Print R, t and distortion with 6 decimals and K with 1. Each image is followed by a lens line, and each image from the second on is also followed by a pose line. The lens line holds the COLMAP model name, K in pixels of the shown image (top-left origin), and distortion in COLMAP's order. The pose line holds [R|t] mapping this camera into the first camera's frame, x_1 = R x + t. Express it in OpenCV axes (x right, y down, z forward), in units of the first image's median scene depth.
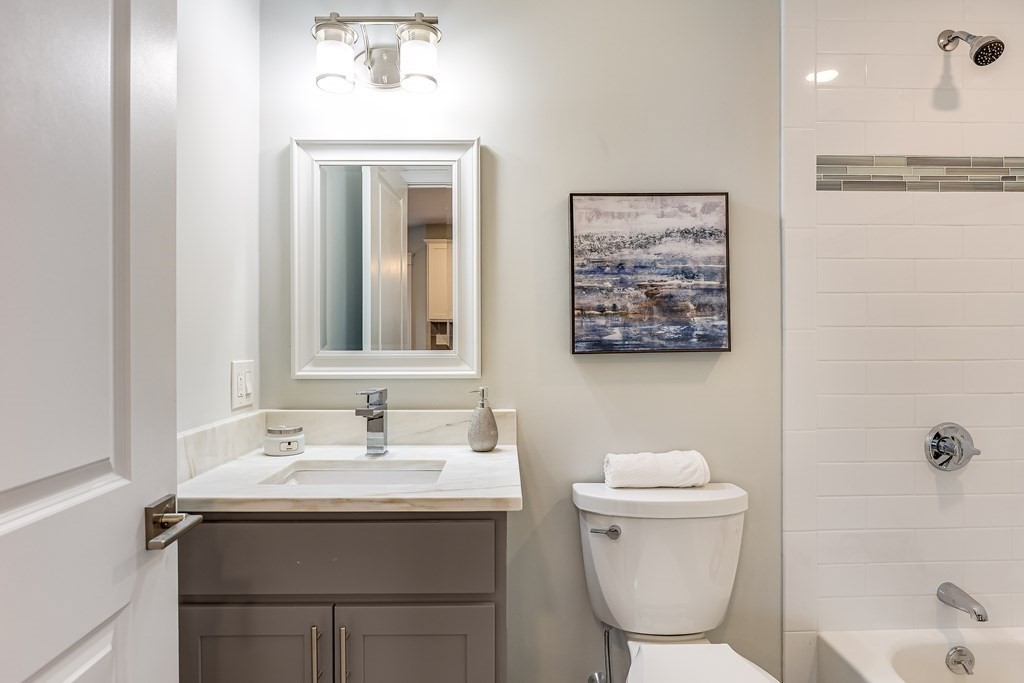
lens RADIAL K [[580.7, 0, 512.0], [0, 580.7, 341.5], [0, 0, 1]] dist [-0.003006, 0.001151]
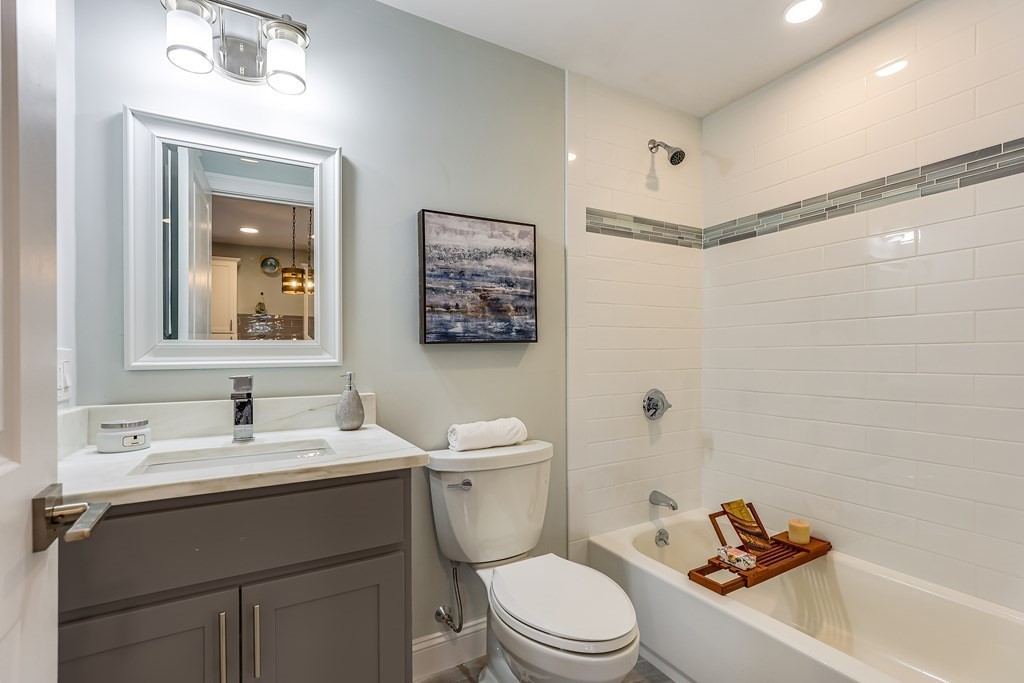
lens RADIAL K [[465.7, 0, 511.6], [0, 465.7, 358.1], [0, 0, 1]] dist [-0.001918, 0.000305]
pose [[0.881607, -0.010021, 0.471878, -0.192444], [0.012345, 0.999922, -0.001830, 0.055846], [-0.471823, 0.007439, 0.881662, 0.067850]]
